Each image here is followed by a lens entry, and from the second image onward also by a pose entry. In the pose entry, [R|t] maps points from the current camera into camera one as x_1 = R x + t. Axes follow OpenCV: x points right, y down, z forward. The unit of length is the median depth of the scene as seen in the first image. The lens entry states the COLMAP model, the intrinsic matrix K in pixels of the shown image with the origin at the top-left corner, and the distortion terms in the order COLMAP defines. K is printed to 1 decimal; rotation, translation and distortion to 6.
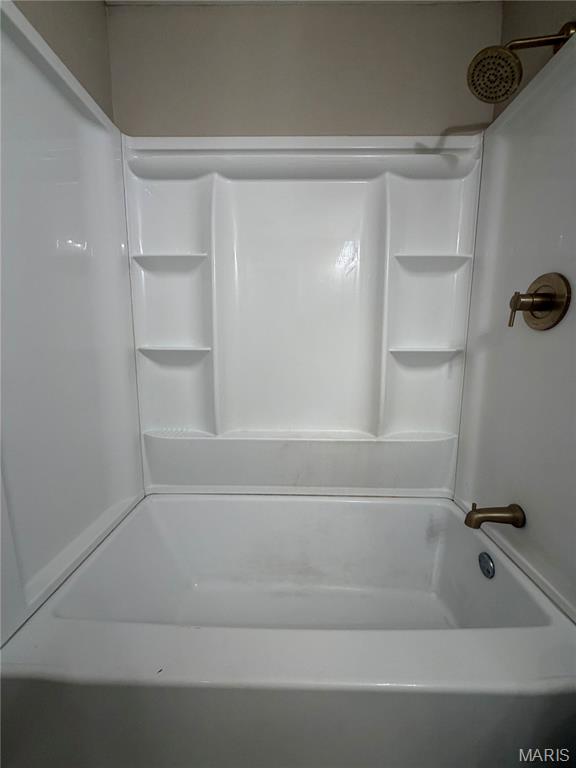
lens RADIAL K [[307.6, 0, 289.3], [0, 307.6, 382.6], [0, 0, 1]] dist [-0.002989, 0.000893]
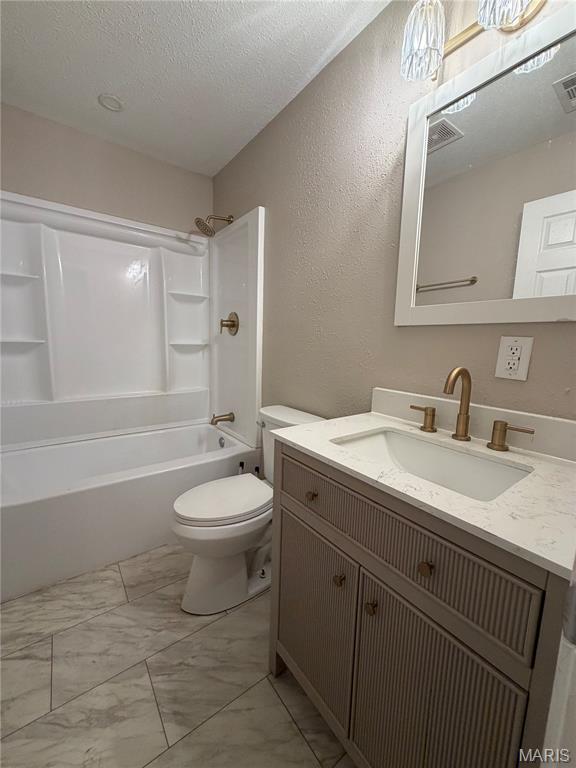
lens RADIAL K [[307.6, 0, 287.0], [0, 307.6, 383.7], [0, 0, 1]] dist [-0.002989, 0.000893]
pose [[0.791051, -0.068018, 0.607958, -0.253683], [0.057980, 0.997662, 0.036177, 0.109729], [-0.608997, 0.006631, 0.793145, -0.892671]]
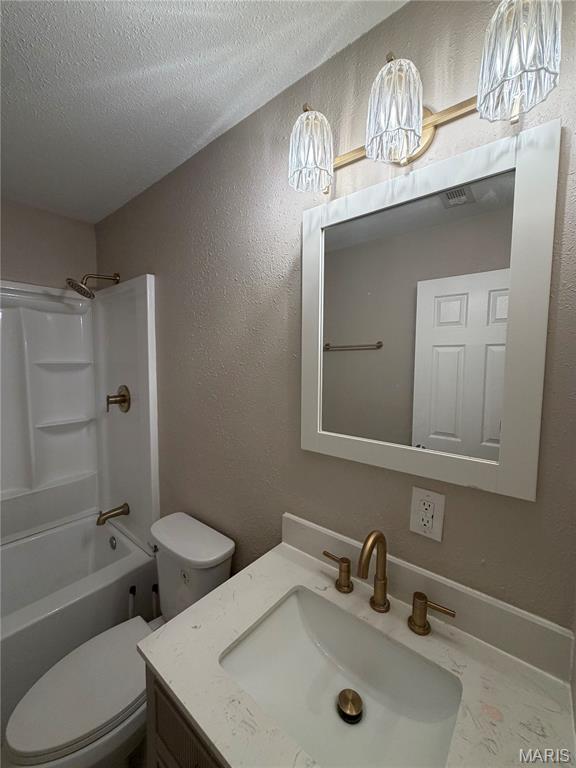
lens RADIAL K [[307.6, 0, 288.2], [0, 307.6, 383.1], [0, 0, 1]] dist [-0.002989, 0.000893]
pose [[0.619234, -0.059520, 0.782947, -0.056385], [0.099138, 0.995070, -0.002763, -0.191262], [-0.778923, 0.079331, 0.622082, -0.840128]]
